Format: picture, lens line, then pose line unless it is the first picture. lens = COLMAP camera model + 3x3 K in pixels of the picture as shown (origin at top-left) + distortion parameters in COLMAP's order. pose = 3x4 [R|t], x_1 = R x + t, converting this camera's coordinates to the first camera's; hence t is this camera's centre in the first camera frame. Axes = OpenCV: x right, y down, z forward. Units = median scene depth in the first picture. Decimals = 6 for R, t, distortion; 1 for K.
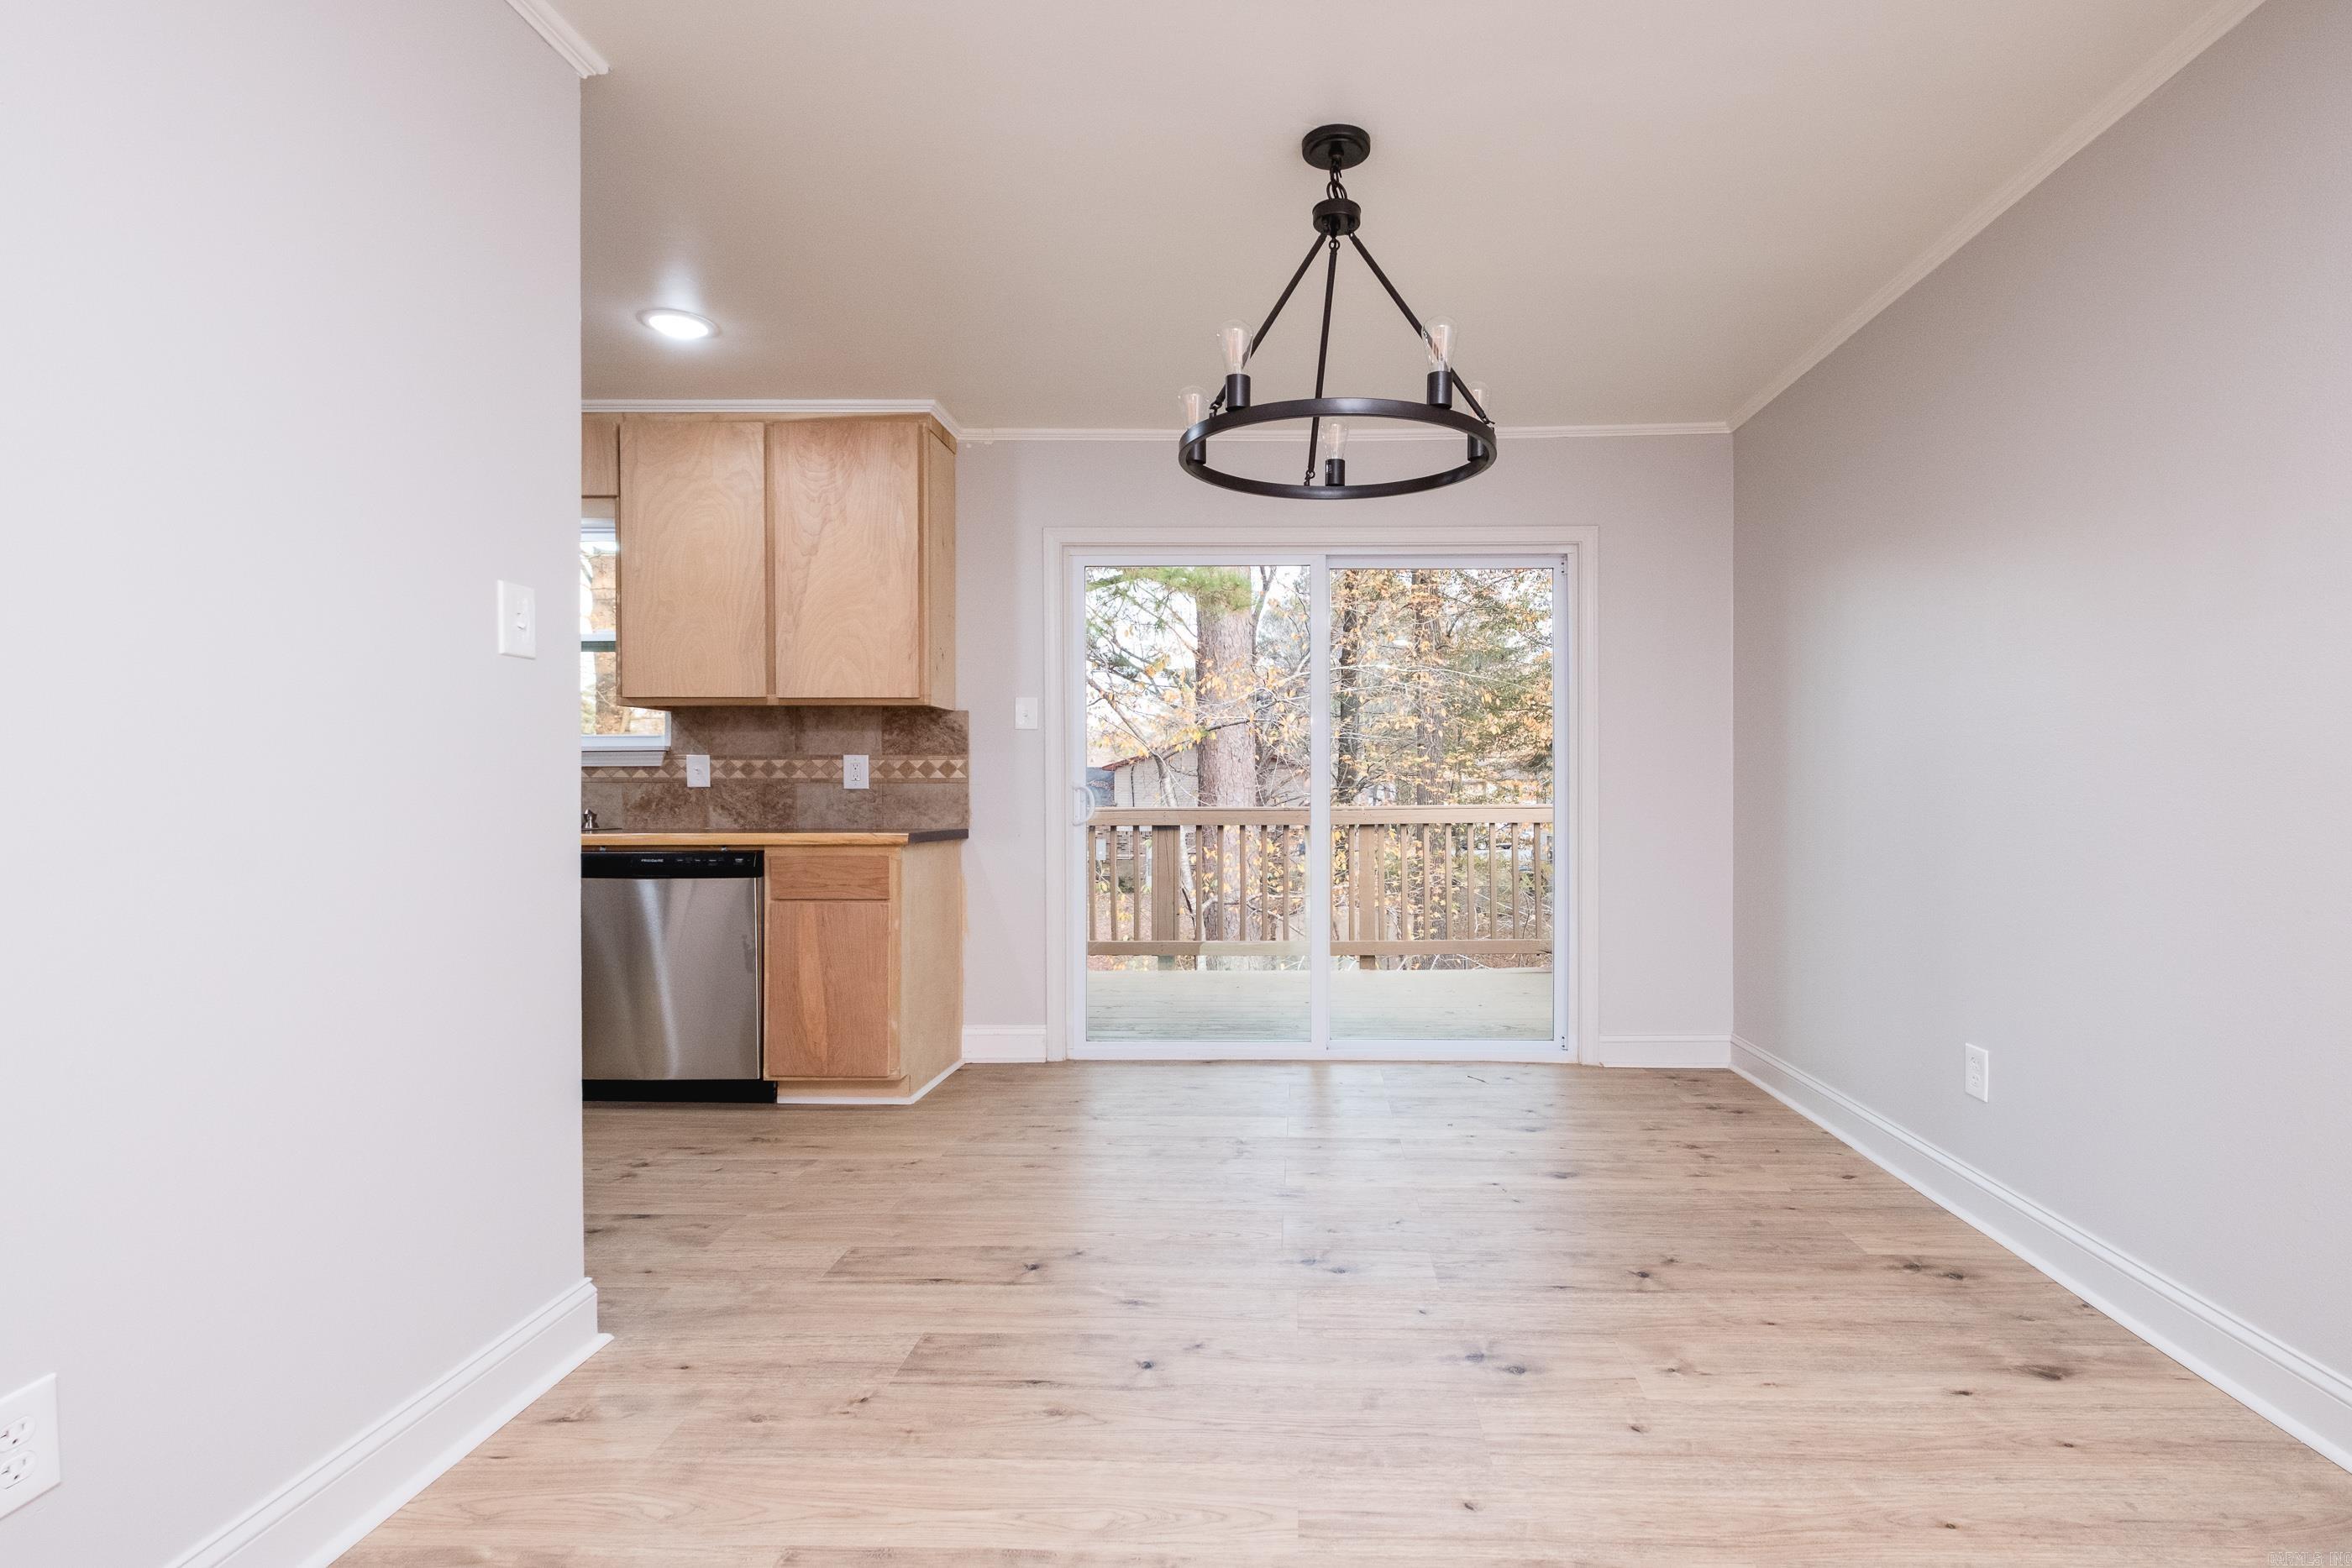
lens RADIAL K [[919.9, 0, 1317.9], [0, 919.9, 811.1], [0, 0, 1]] dist [0.002804, -0.000454]
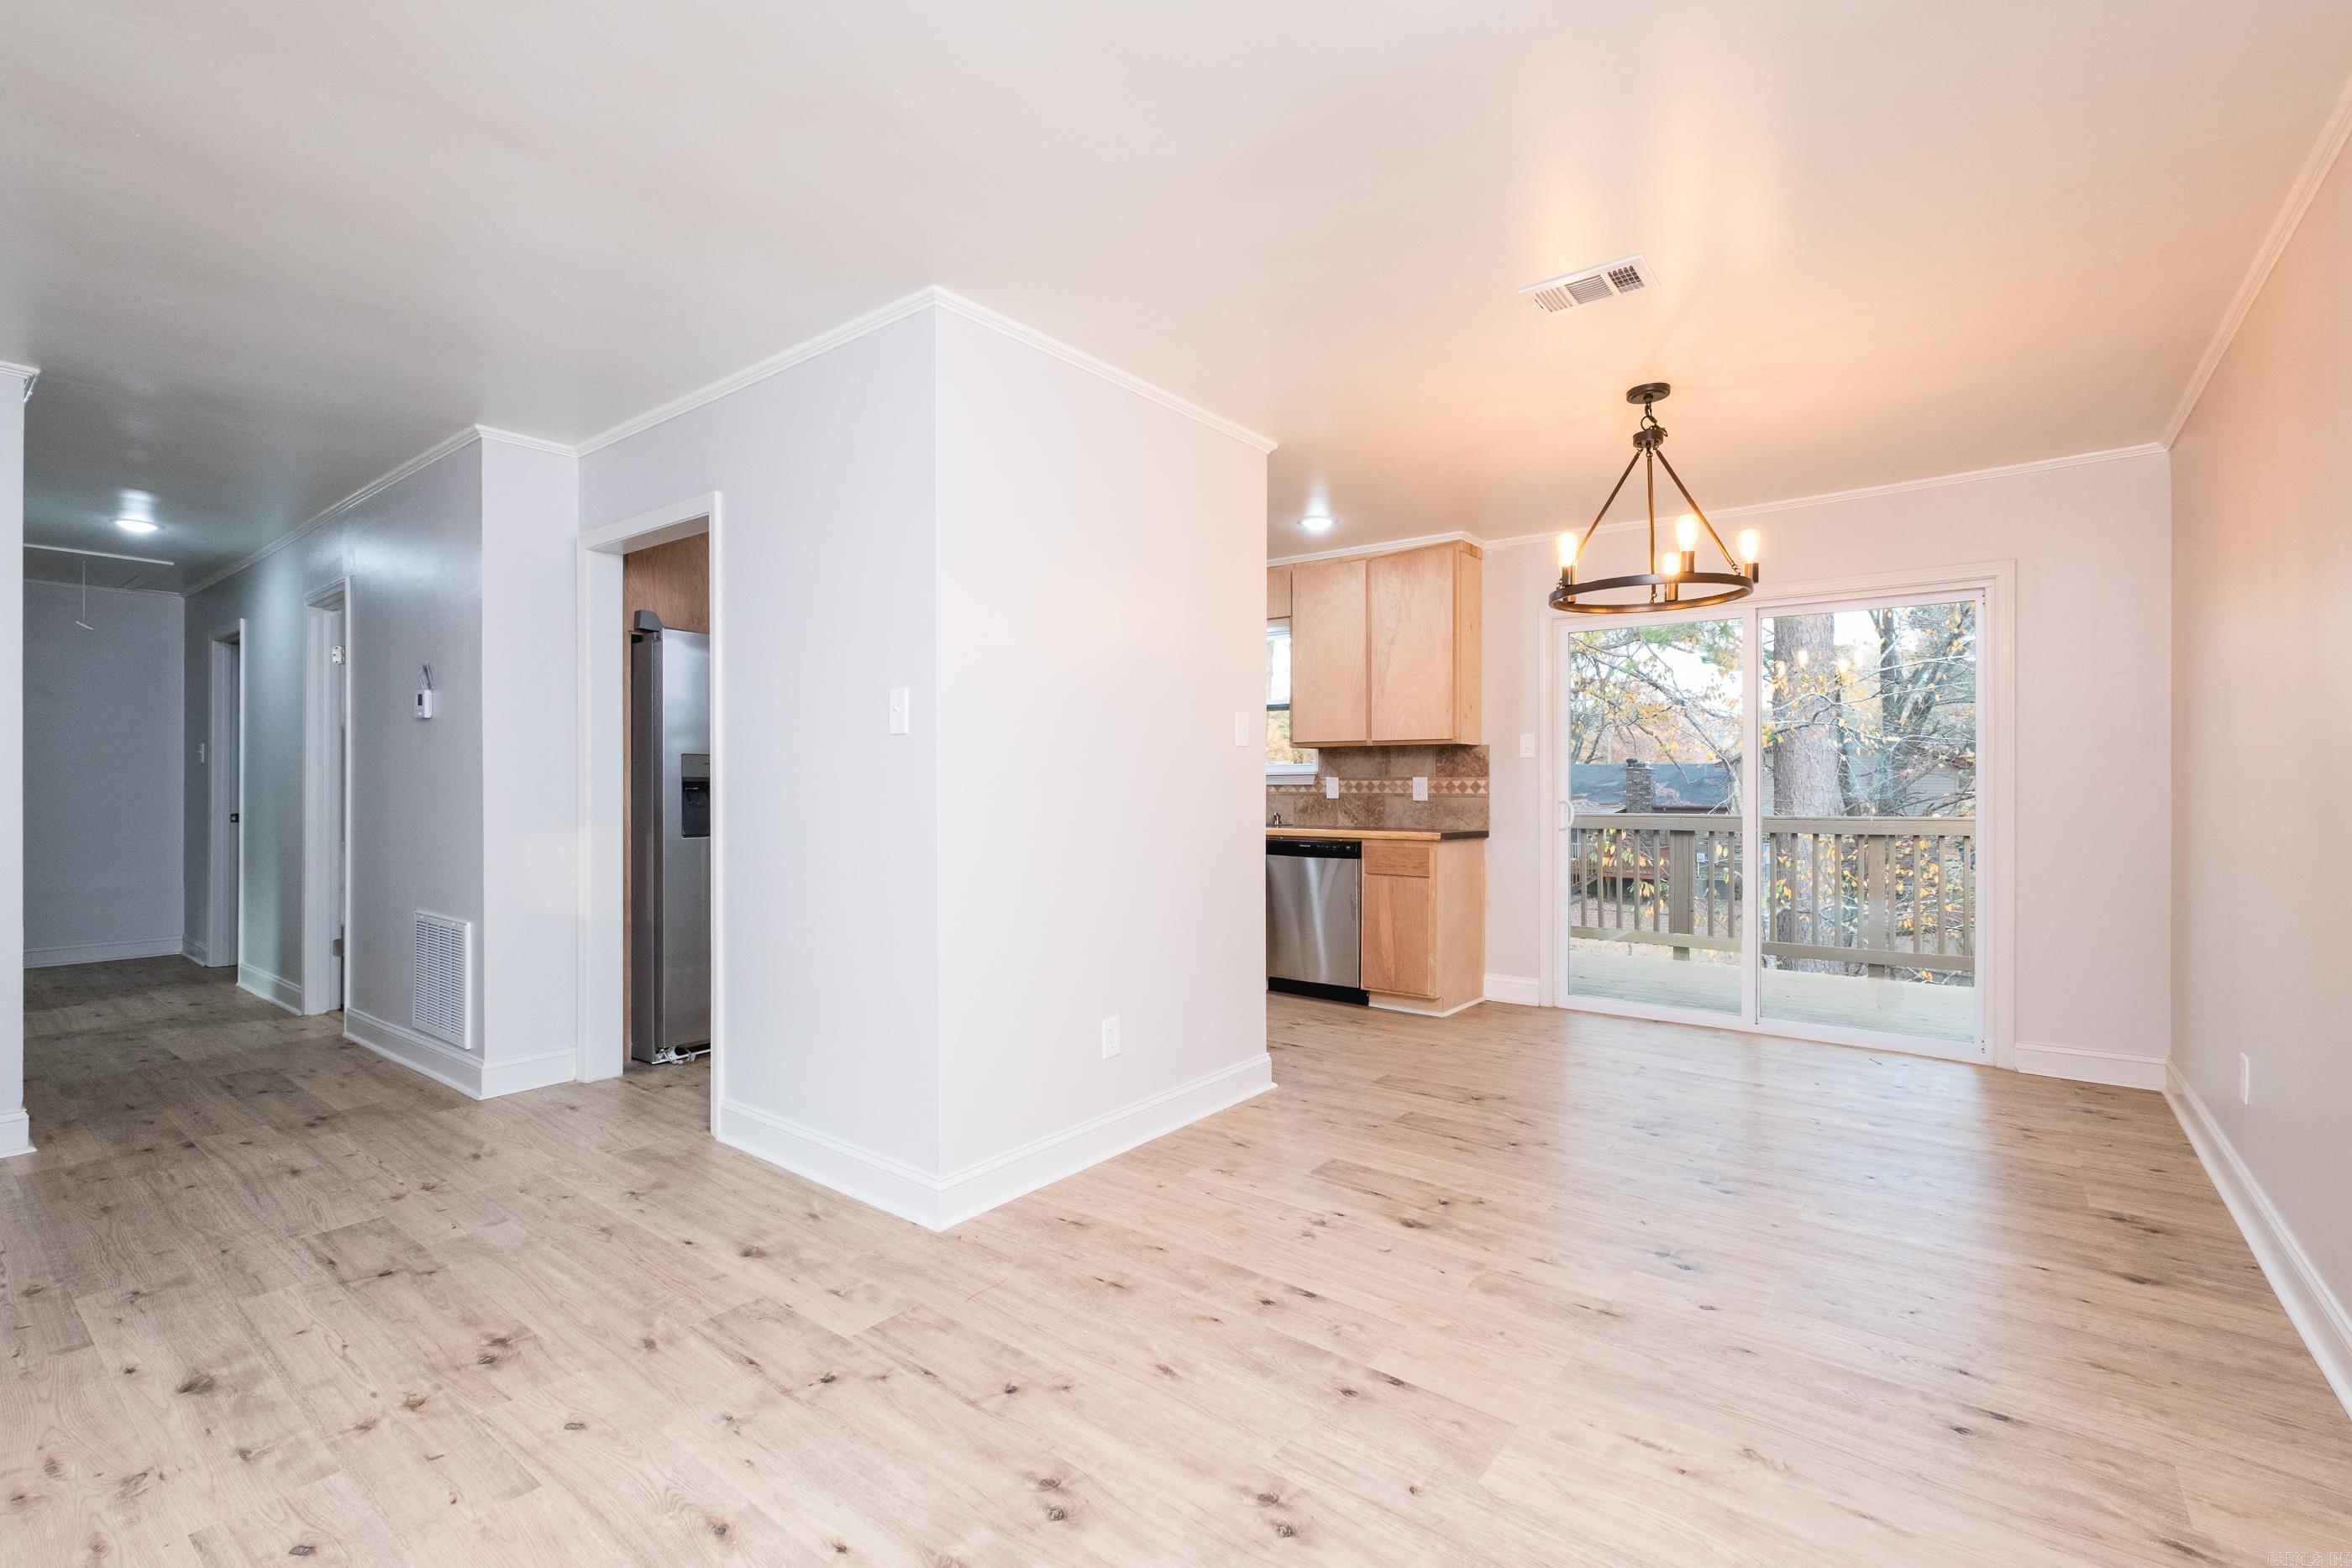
lens RADIAL K [[1034.2, 0, 1171.3], [0, 1034.2, 776.5], [0, 0, 1]] dist [0.000120, -0.001192]
pose [[0.707455, -0.013366, -0.706631, 0.407426], [-0.004716, 0.999710, -0.023632, -0.024717], [0.706742, 0.020051, 0.707187, -0.465787]]
